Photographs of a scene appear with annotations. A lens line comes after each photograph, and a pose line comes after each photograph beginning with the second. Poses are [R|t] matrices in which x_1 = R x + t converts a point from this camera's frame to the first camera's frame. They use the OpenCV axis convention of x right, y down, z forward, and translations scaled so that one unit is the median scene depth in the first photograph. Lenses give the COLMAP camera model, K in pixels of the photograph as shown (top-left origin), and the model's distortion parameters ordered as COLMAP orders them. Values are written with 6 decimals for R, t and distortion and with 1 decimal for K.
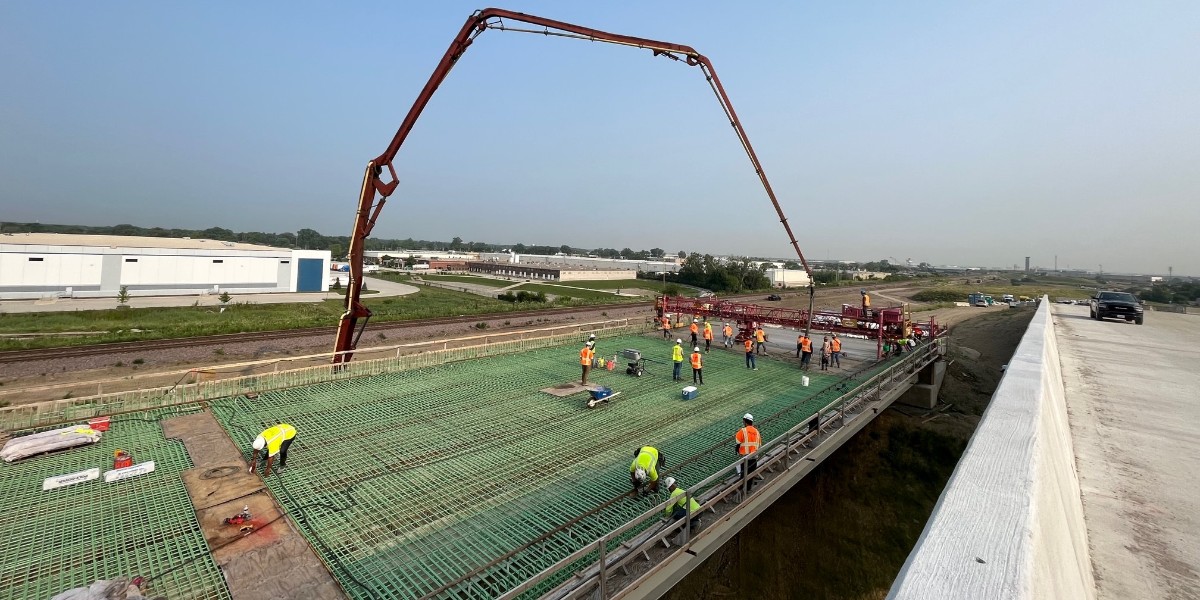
lens RADIAL K [[496.3, 0, 600.0], [0, 496.3, 300.0], [0, 0, 1]] dist [-0.000961, -0.000108]
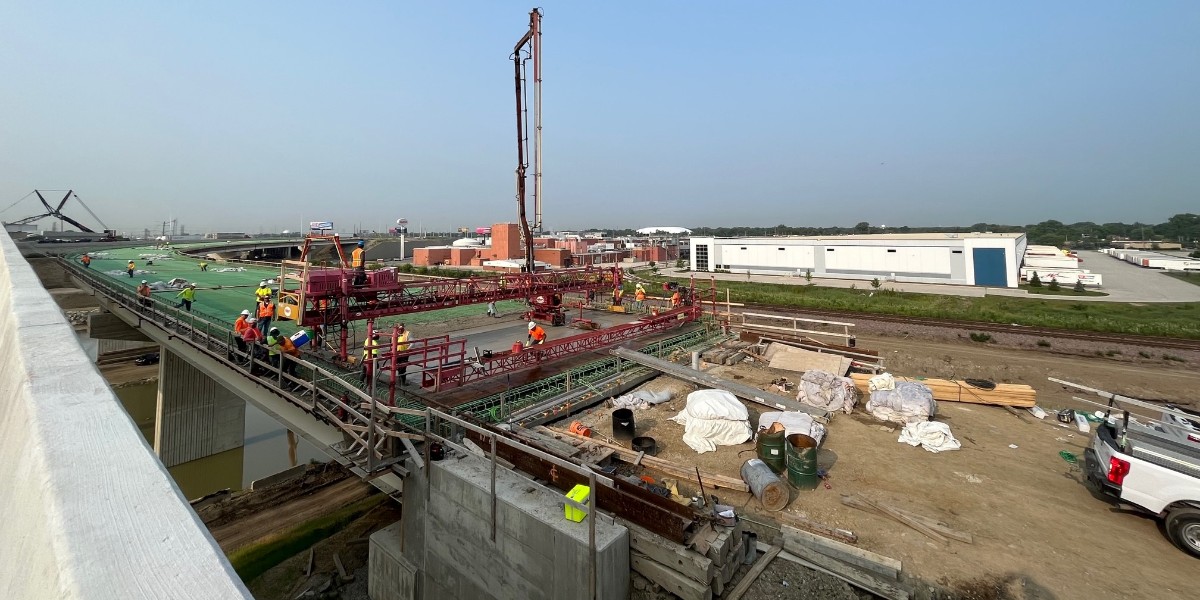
lens RADIAL K [[496.3, 0, 600.0], [0, 496.3, 300.0], [0, 0, 1]] dist [-0.000961, -0.000108]
pose [[0.073856, 0.097474, -0.992494, 0.336619], [-0.085143, 0.992194, 0.091109, -0.017354], [0.993628, 0.077775, 0.081579, 0.284389]]
